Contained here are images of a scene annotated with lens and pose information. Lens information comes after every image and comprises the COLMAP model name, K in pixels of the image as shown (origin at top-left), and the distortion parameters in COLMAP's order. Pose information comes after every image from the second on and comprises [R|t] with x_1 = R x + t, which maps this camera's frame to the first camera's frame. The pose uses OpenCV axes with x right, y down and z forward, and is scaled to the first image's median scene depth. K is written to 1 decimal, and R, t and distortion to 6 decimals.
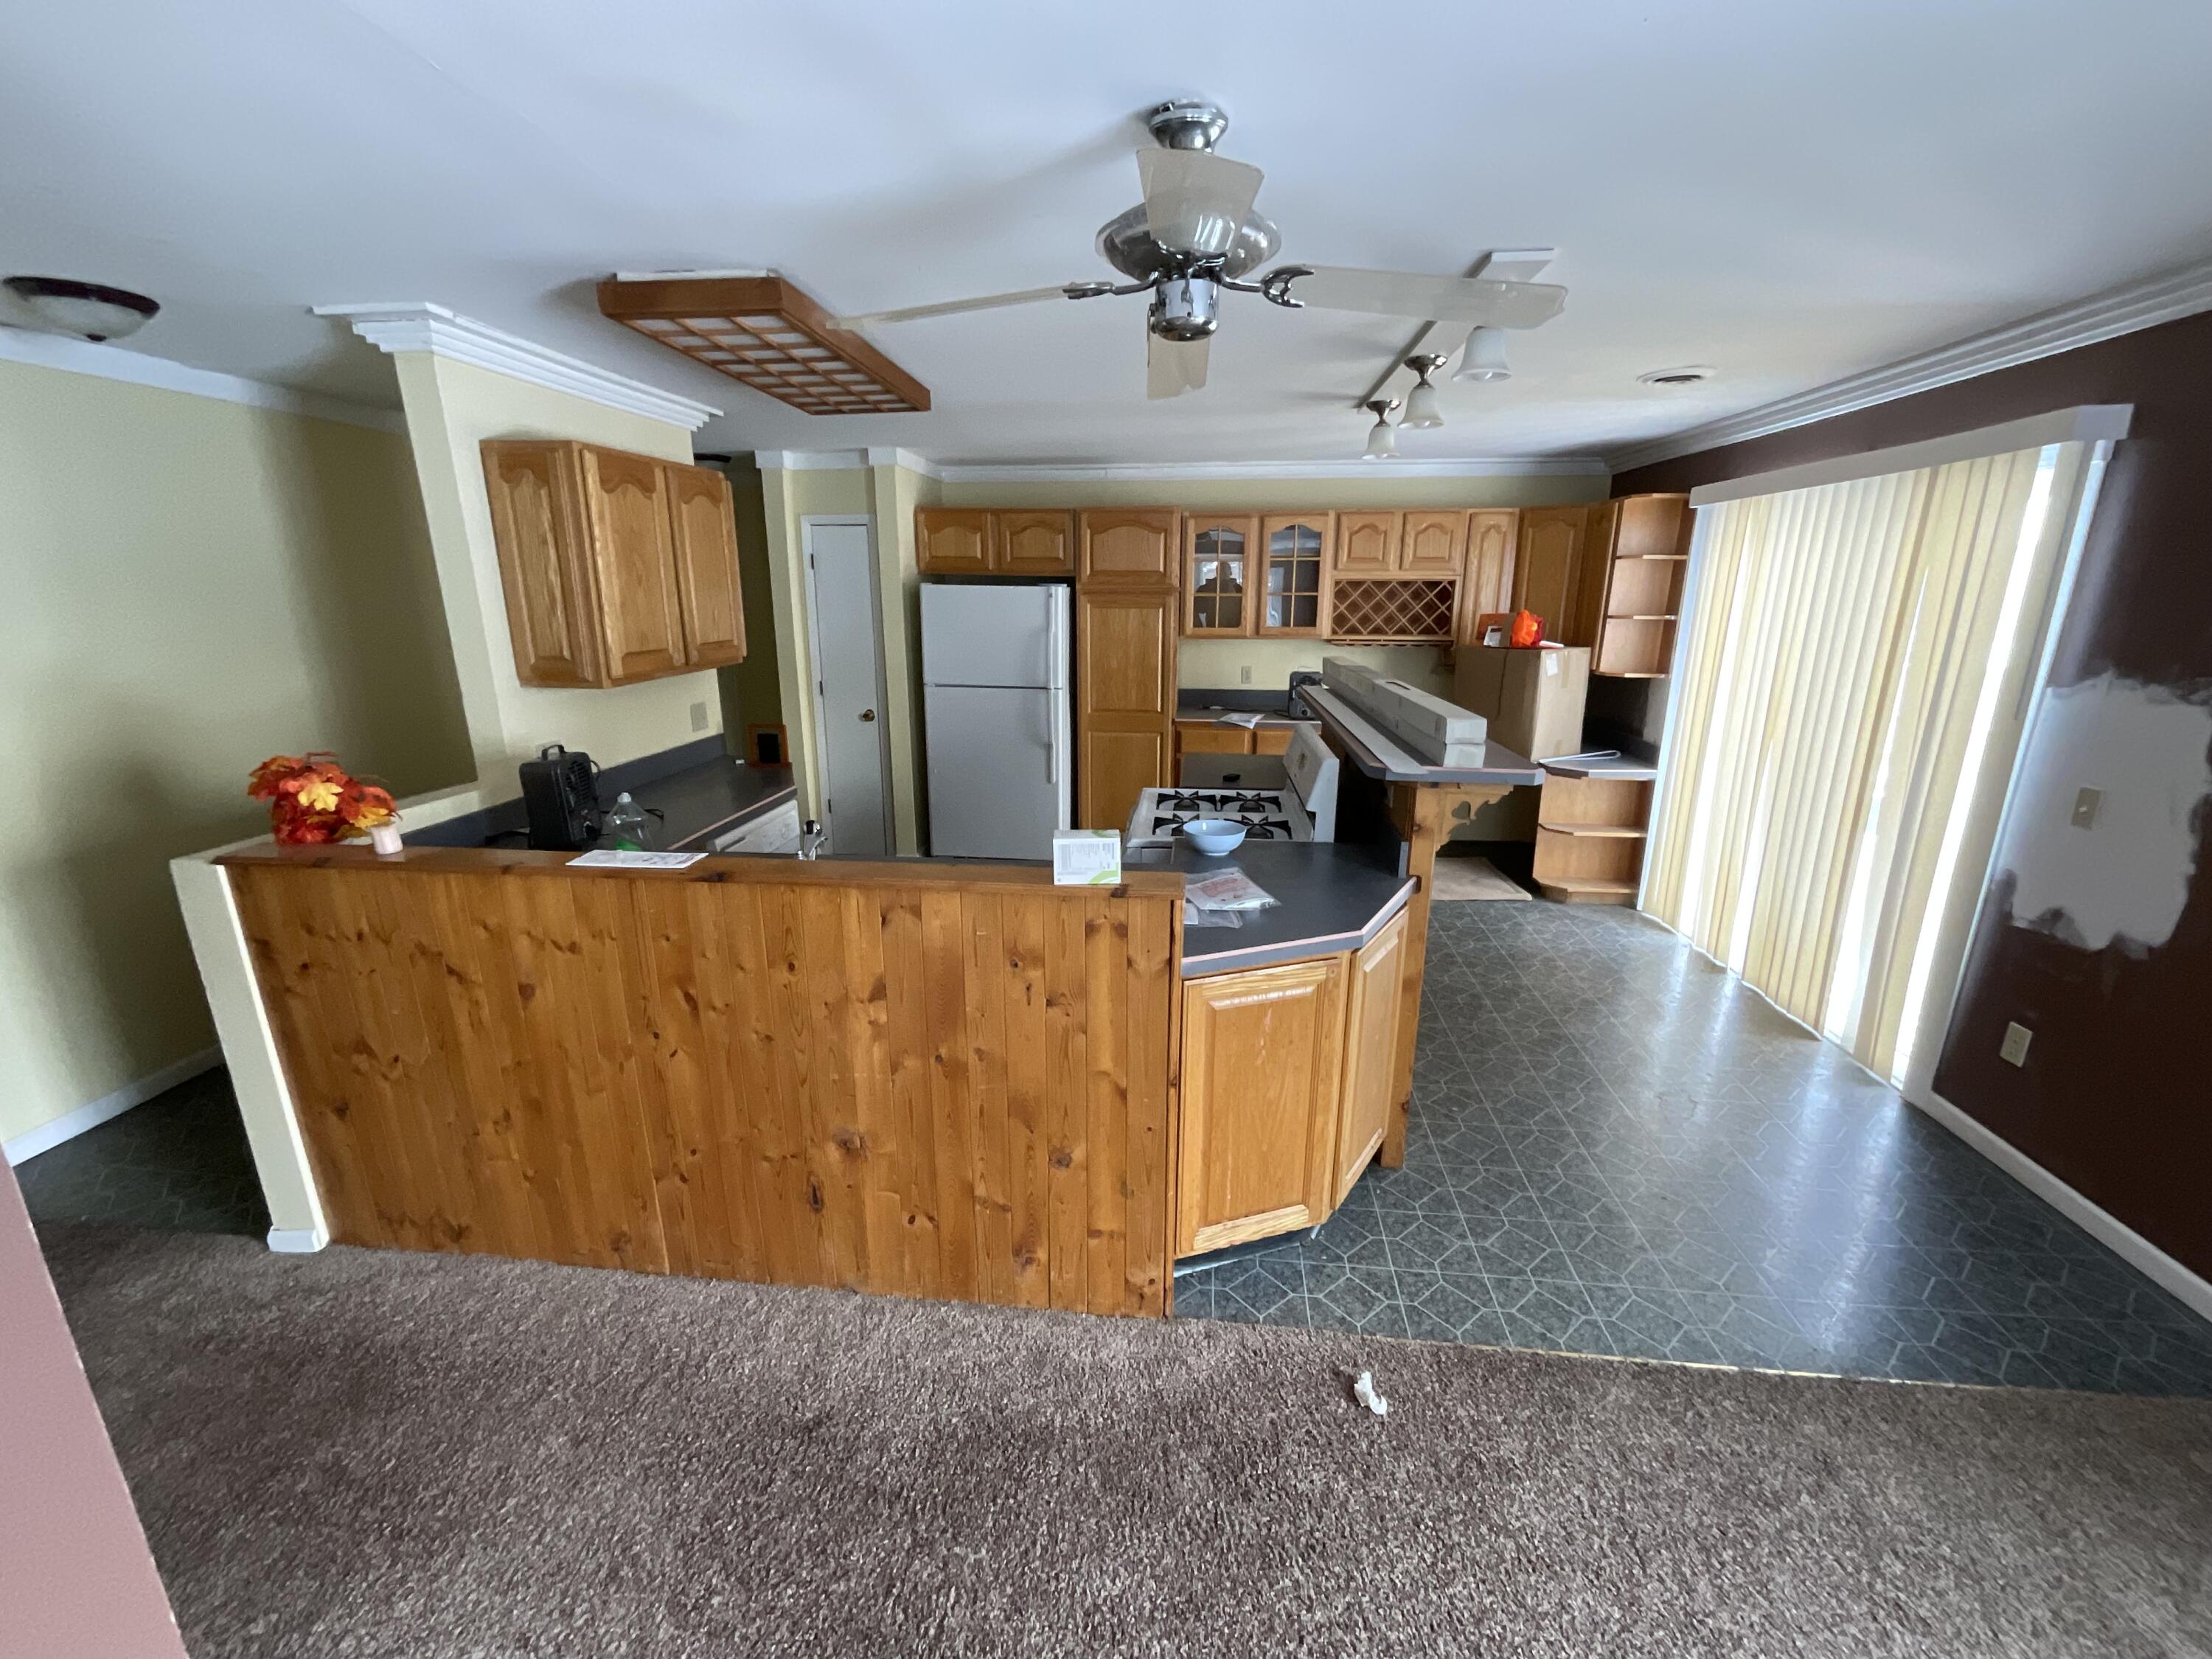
lens RADIAL K [[898.5, 0, 1109.6], [0, 898.5, 826.2], [0, 0, 1]] dist [0.001965, -0.000247]
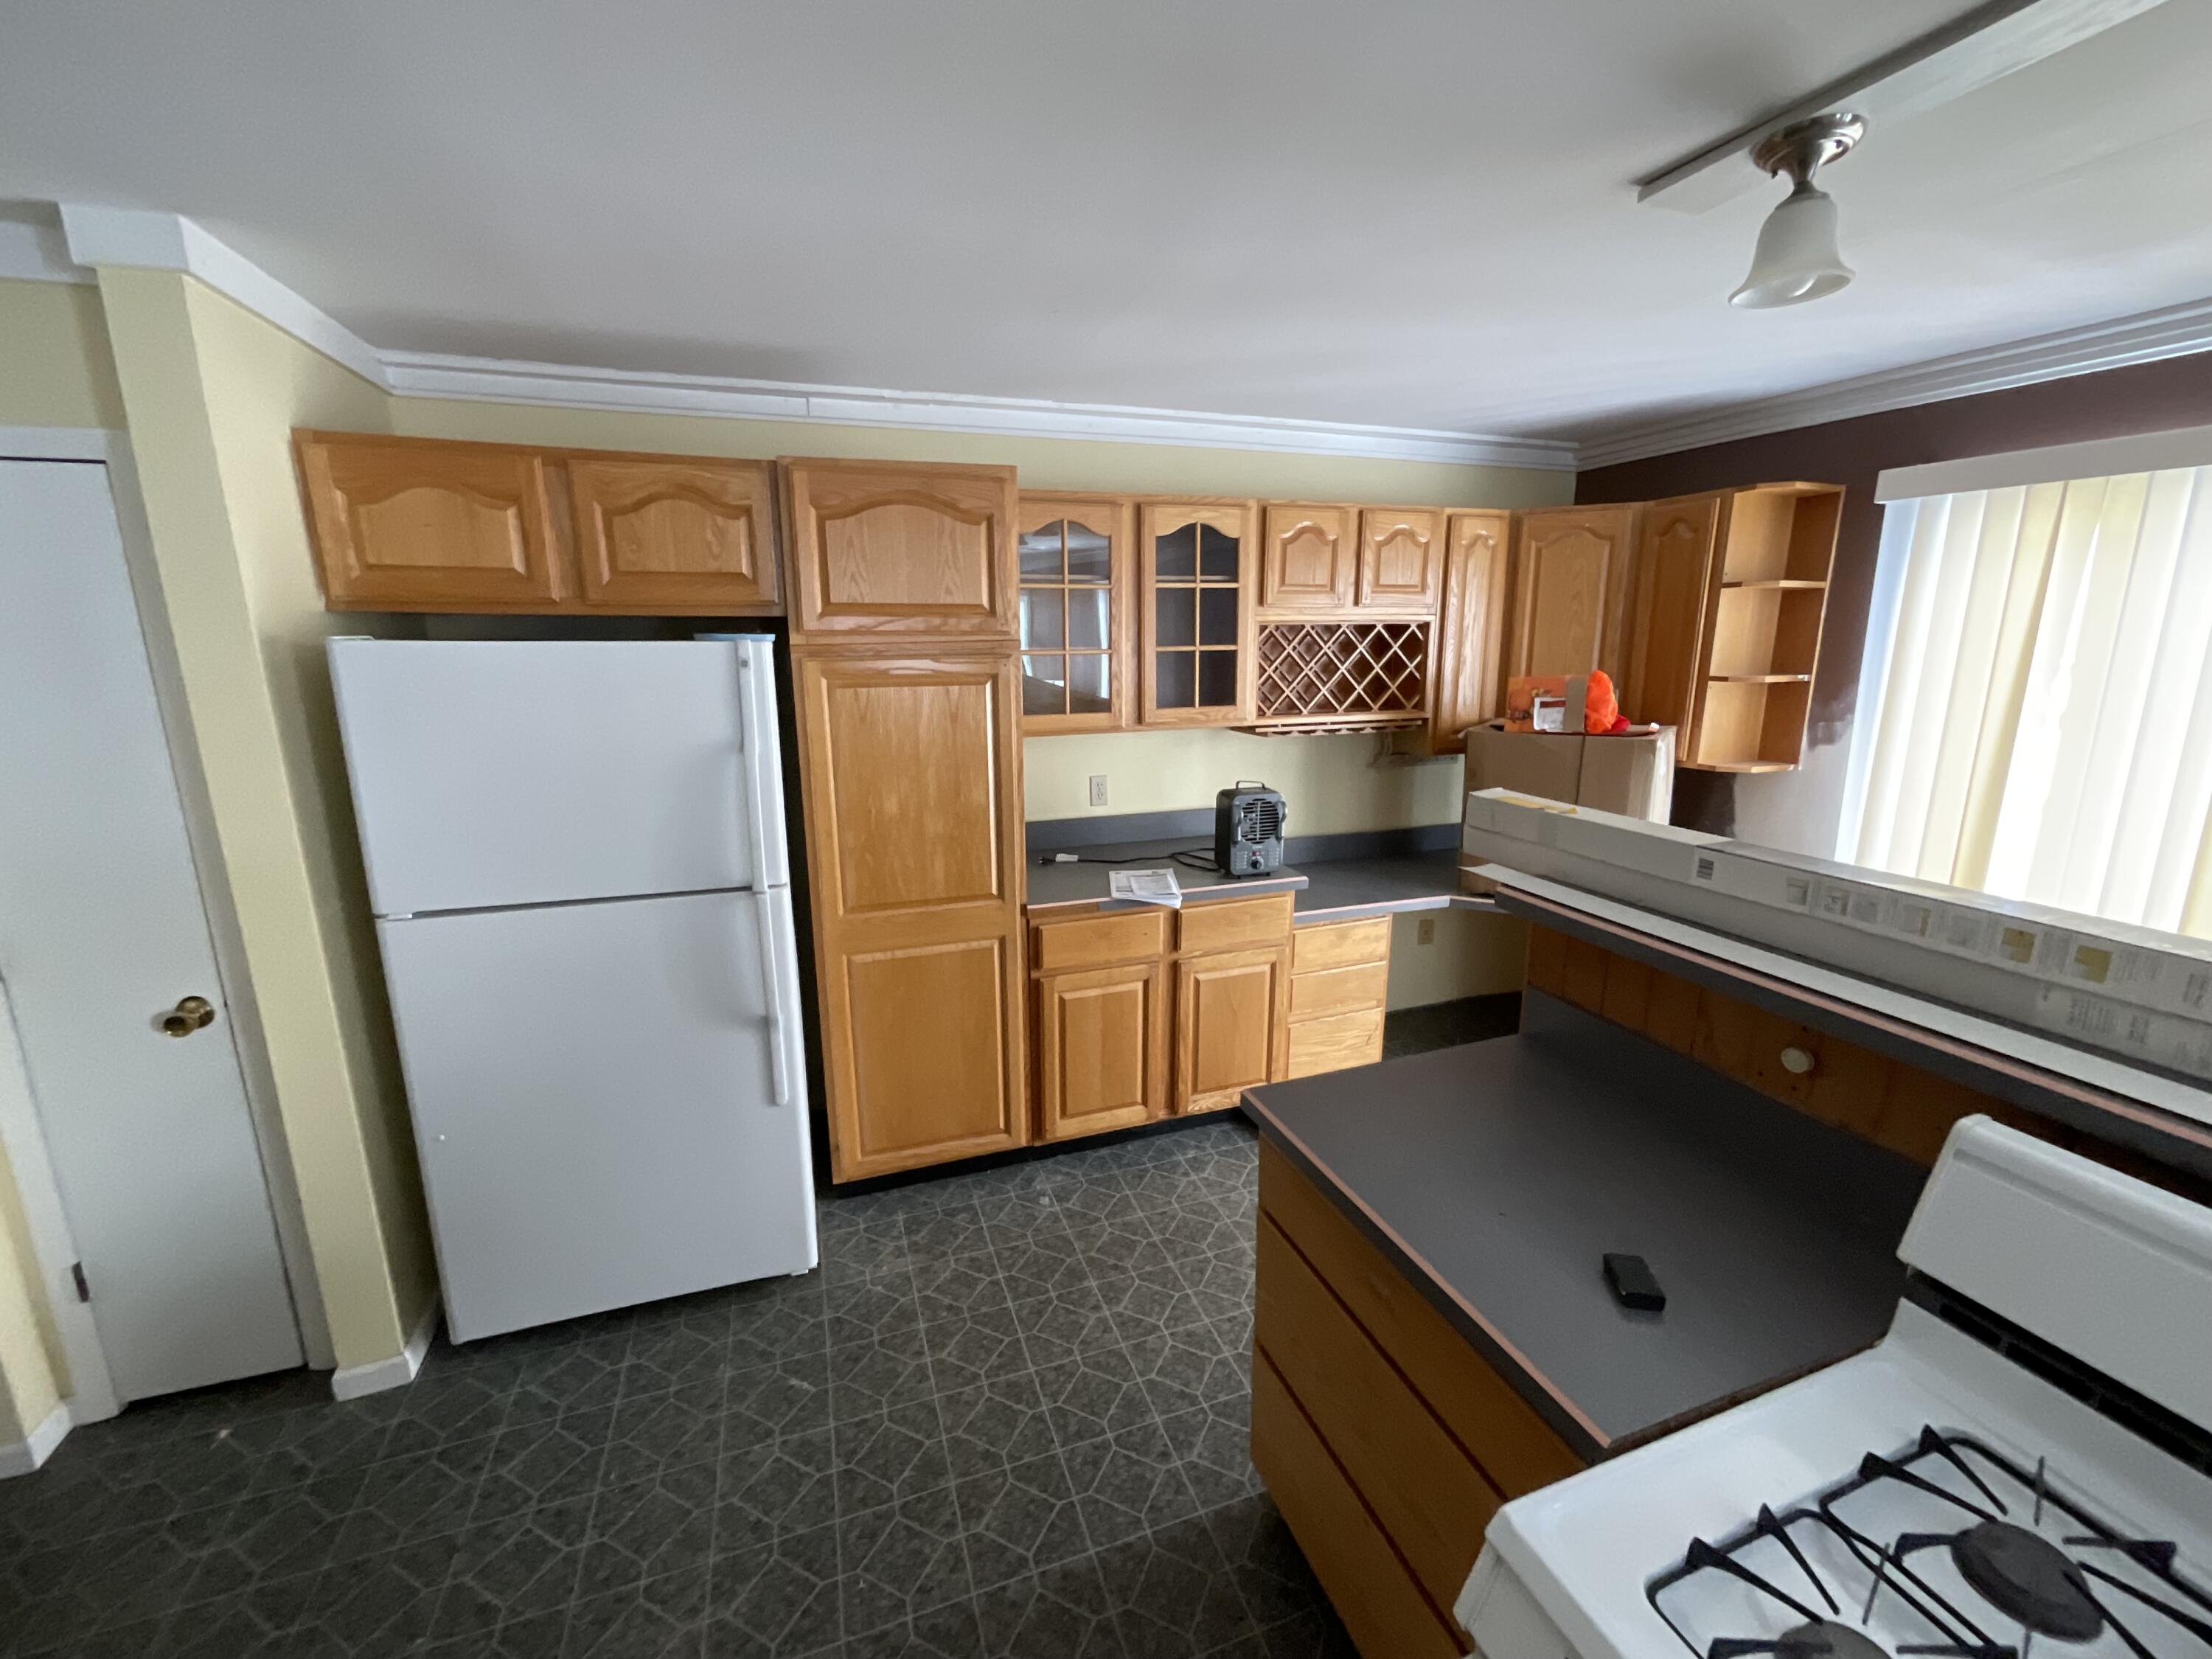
lens RADIAL K [[898.5, 0, 1102.8], [0, 898.5, 822.9], [0, 0, 1]] dist [0.001965, -0.000247]
pose [[0.897913, -0.099919, 0.428683, -0.095380], [0.120543, 0.992483, -0.021156, -0.150220], [-0.423346, 0.070671, 0.903207, 0.544056]]
